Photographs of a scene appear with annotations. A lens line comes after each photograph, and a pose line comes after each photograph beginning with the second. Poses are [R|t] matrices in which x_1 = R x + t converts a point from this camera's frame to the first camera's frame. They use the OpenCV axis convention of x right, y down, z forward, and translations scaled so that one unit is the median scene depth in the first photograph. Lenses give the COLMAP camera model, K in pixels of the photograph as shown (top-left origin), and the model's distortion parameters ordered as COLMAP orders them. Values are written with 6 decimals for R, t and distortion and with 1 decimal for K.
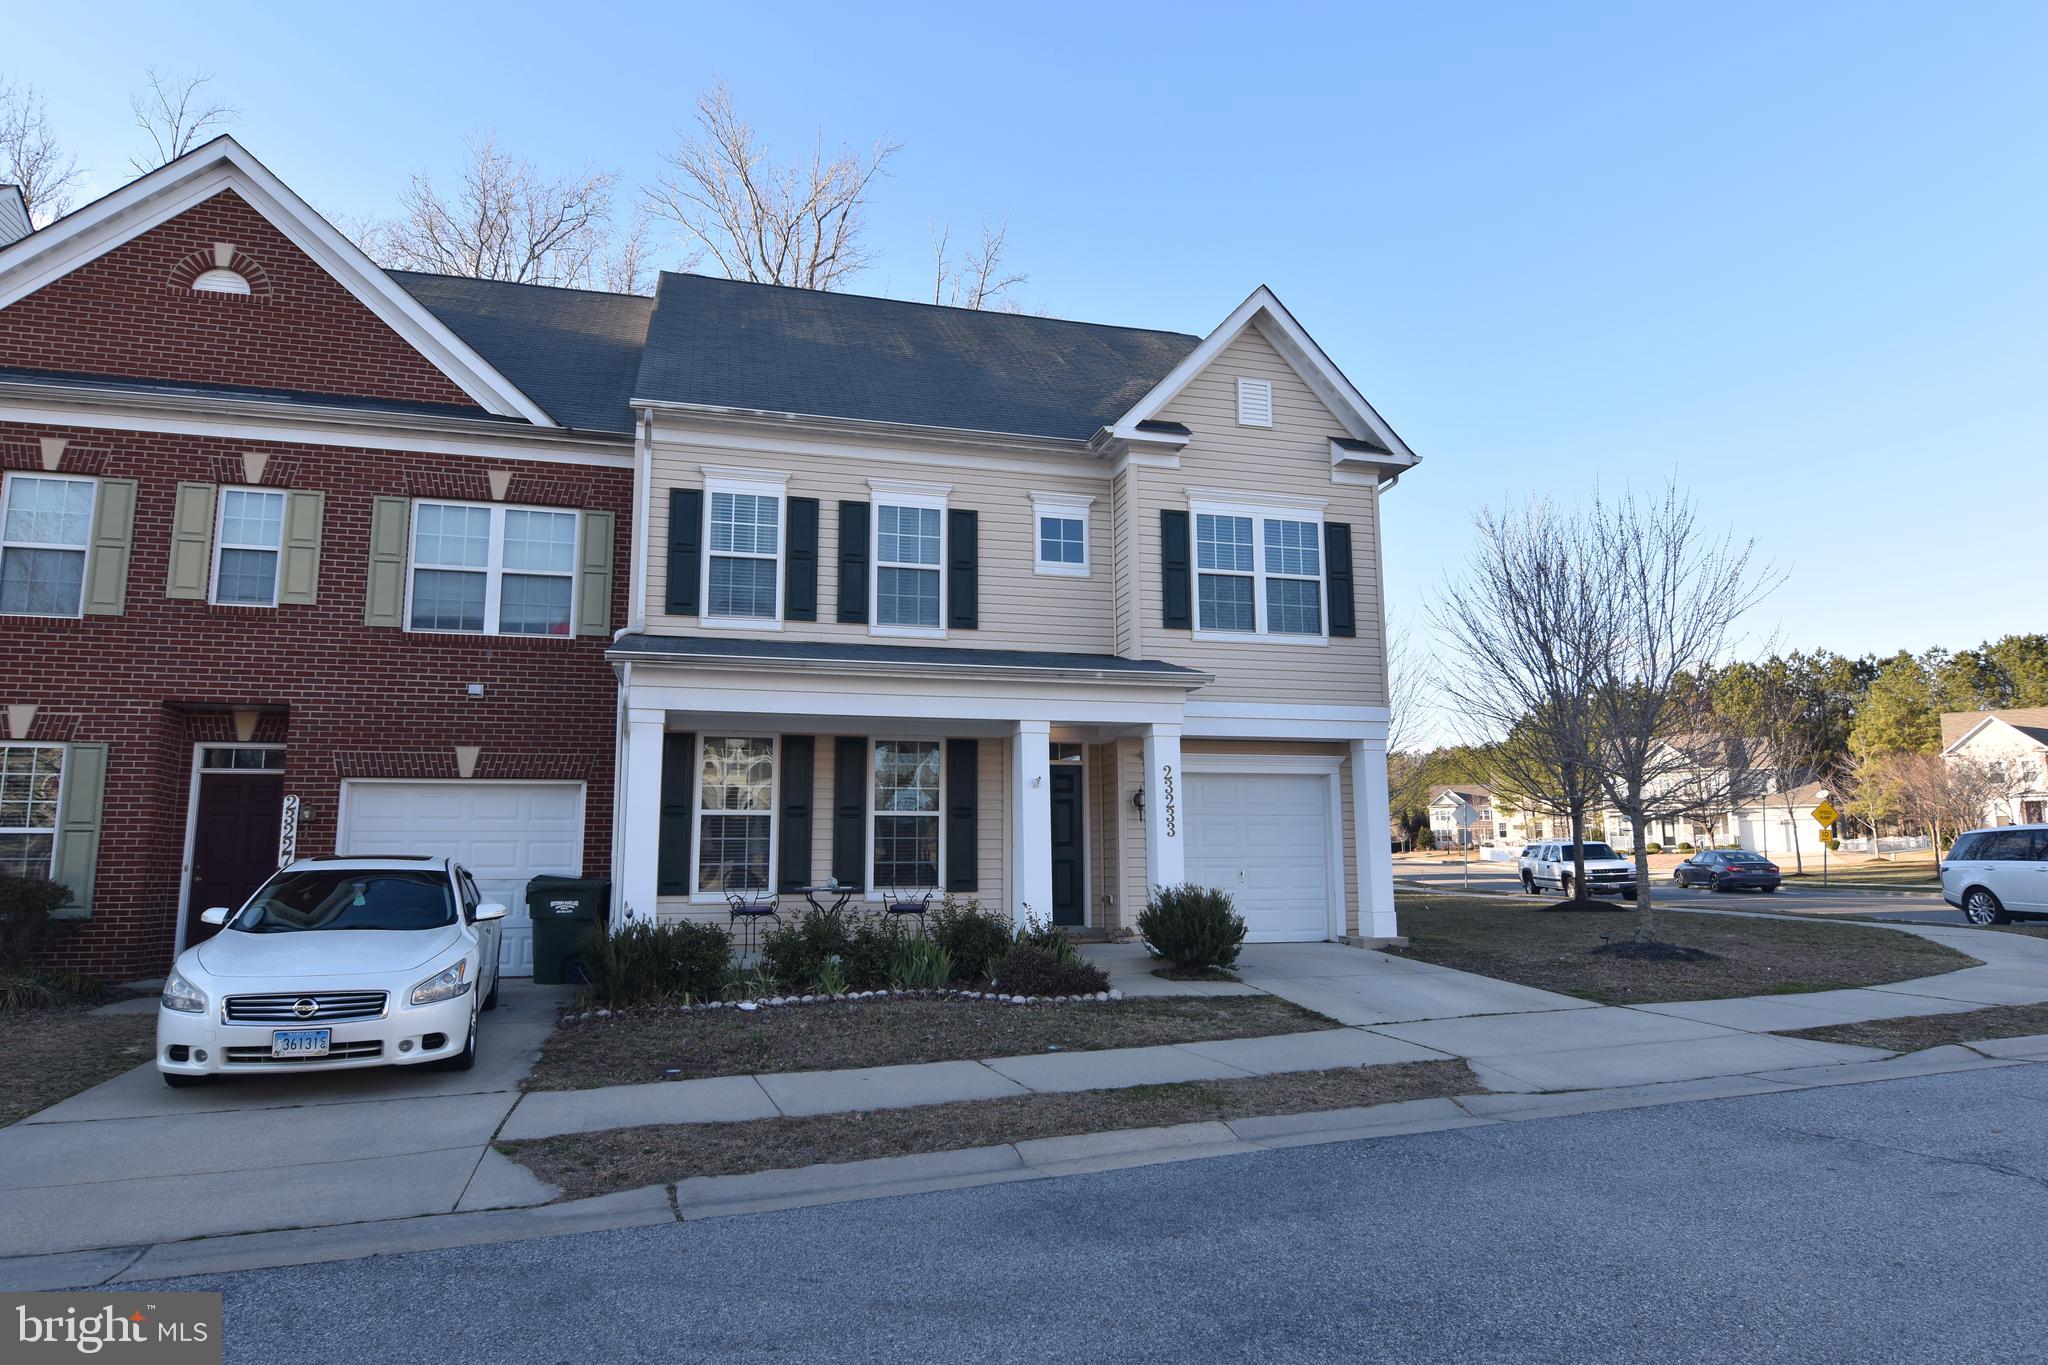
lens RADIAL K [[1216.2, 0, 1031.4], [0, 1216.2, 671.3], [0, 0, 1]] dist [-0.009952, -0.001367]
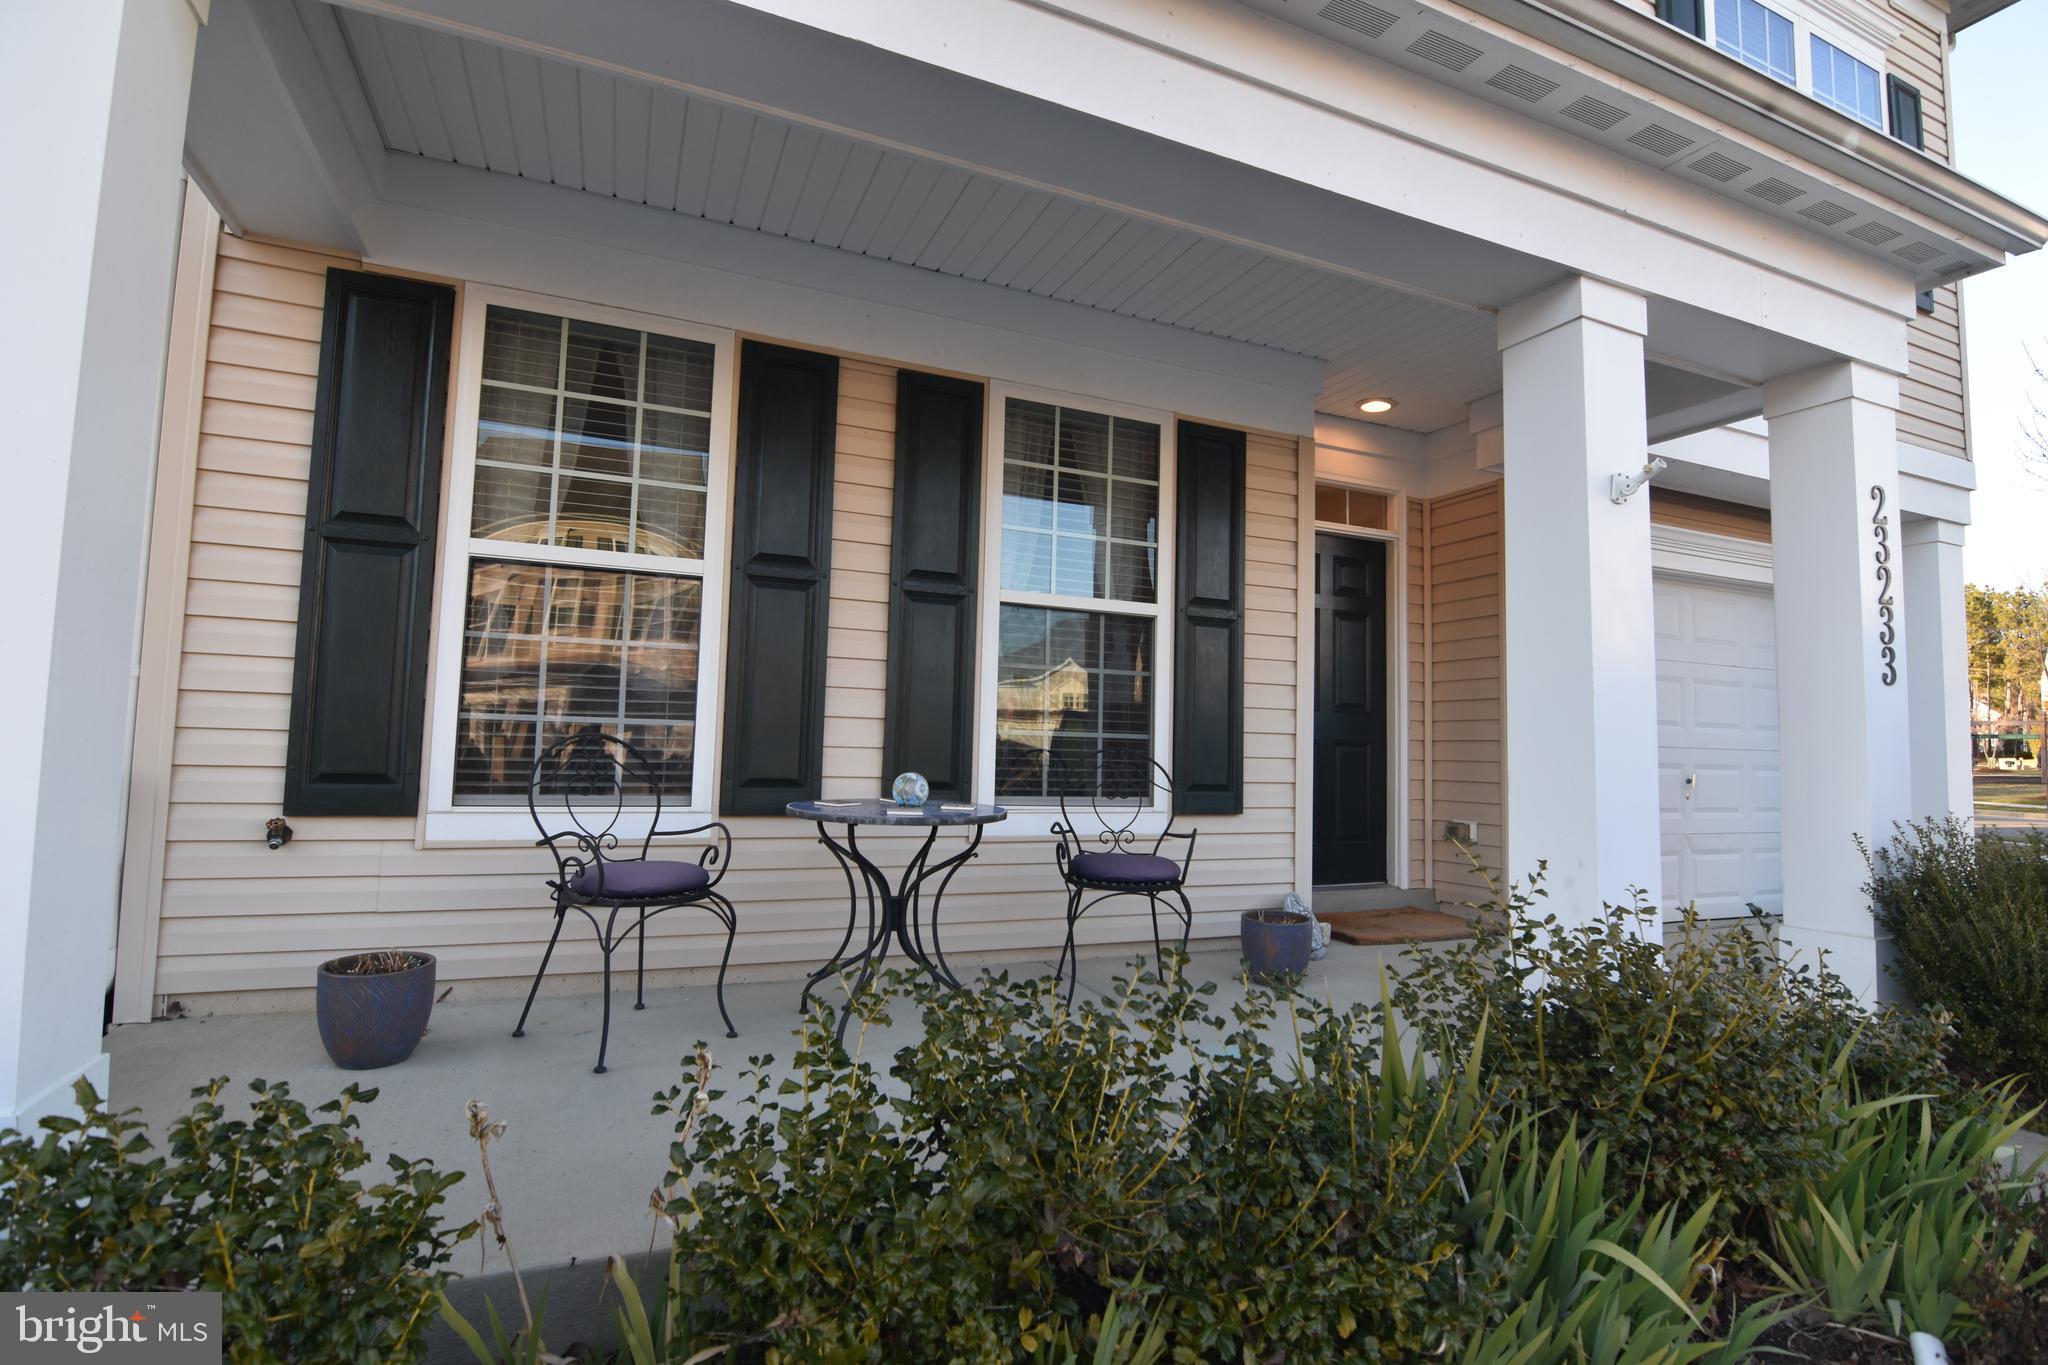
lens RADIAL K [[990.3, 0, 1033.3], [0, 990.3, 681.2], [0, 0, 1]] dist [-0.006588, -0.010108]
pose [[0.988755, 0.042888, 0.143263, -0.160835], [-0.056019, 0.994463, 0.088914, 0.115991], [-0.138656, -0.095939, 0.985683, 0.711338]]
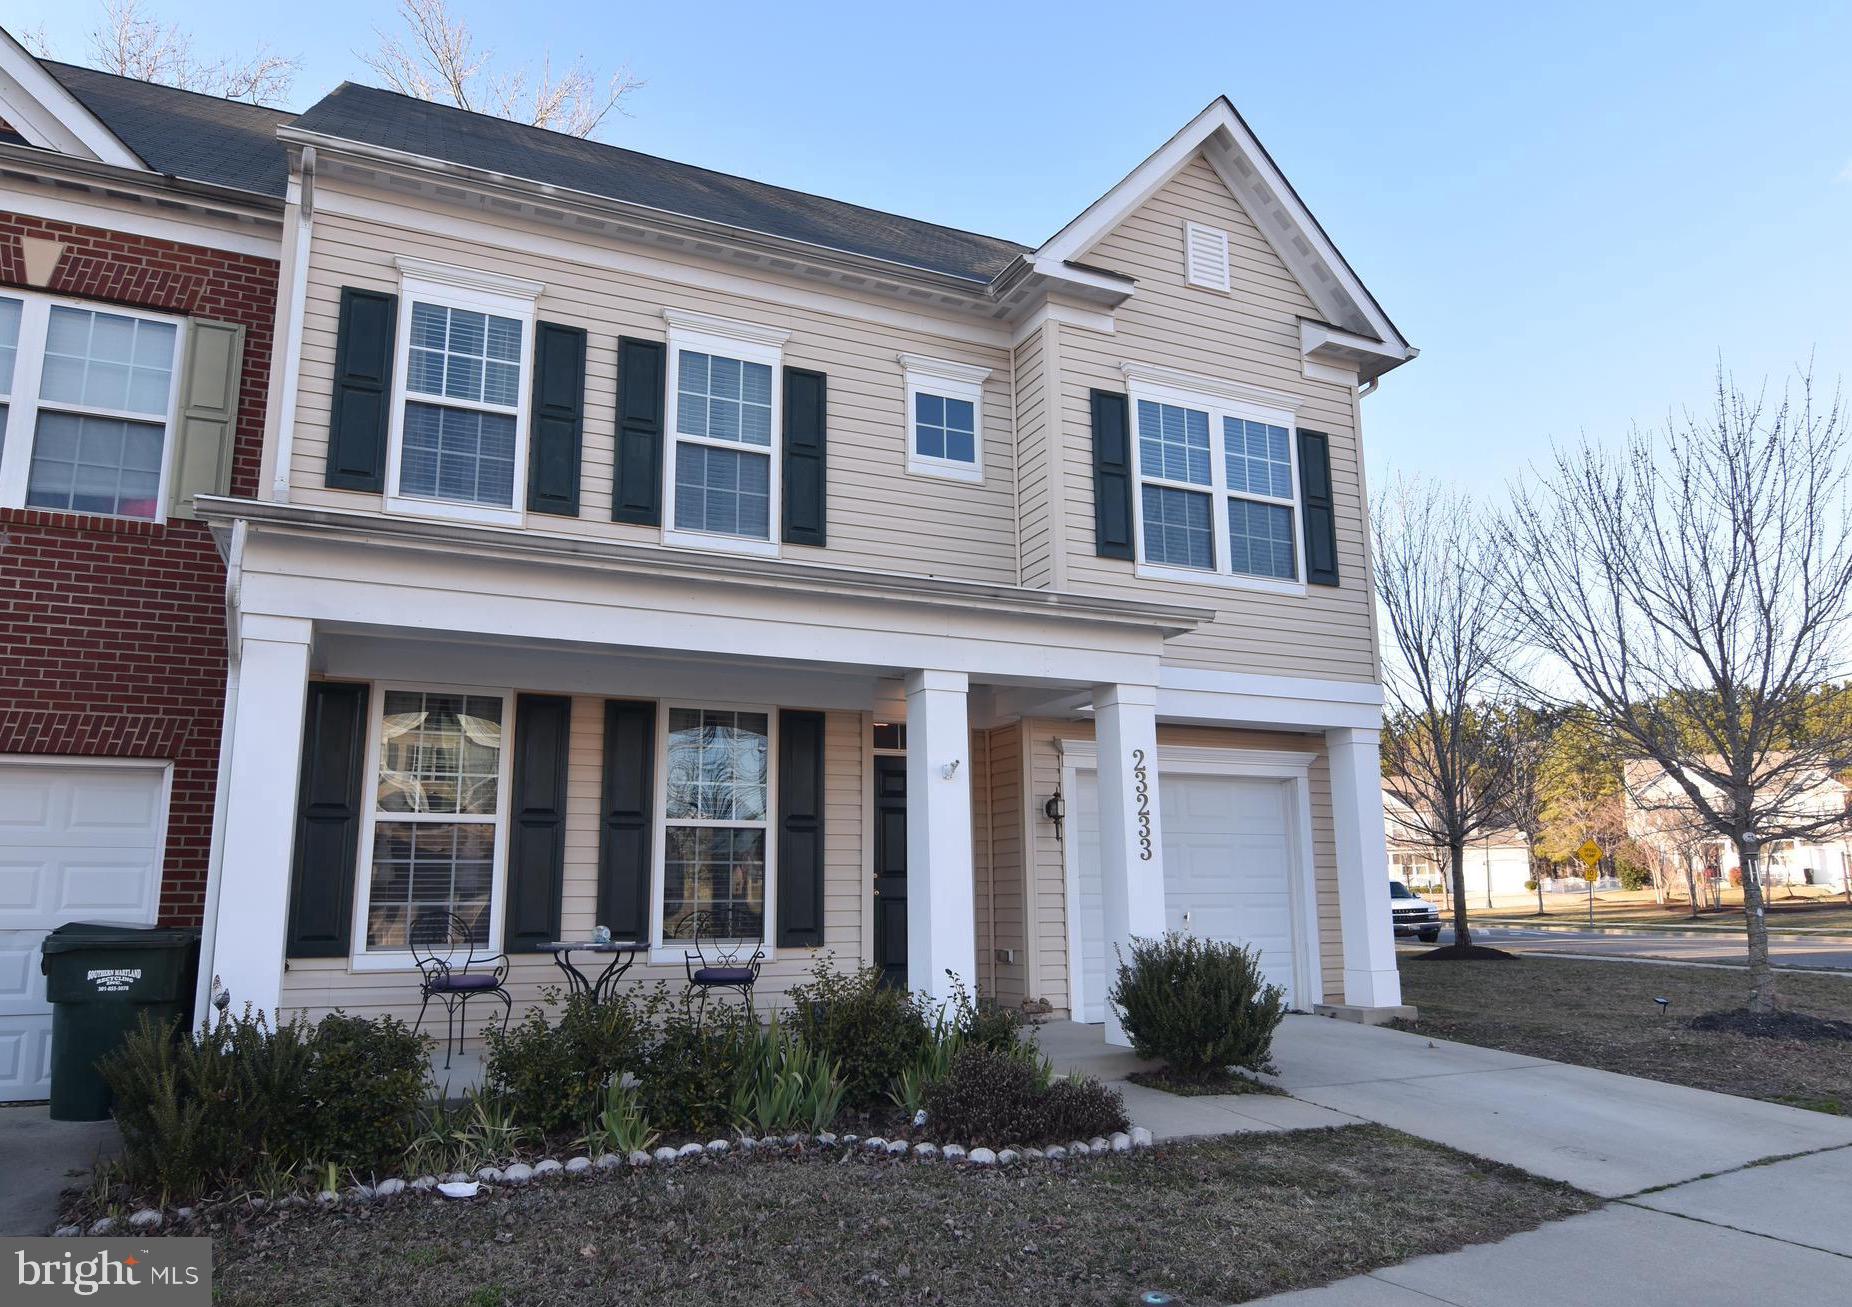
lens RADIAL K [[1221.9, 0, 914.3], [0, 1221.9, 672.1], [0, 0, 1]] dist [-0.003567, -0.012255]
pose [[0.989152, 0.026422, 0.144502, -0.095699], [-0.022041, 0.999250, -0.031839, 0.056720], [-0.145235, 0.028309, 0.988992, 0.356299]]
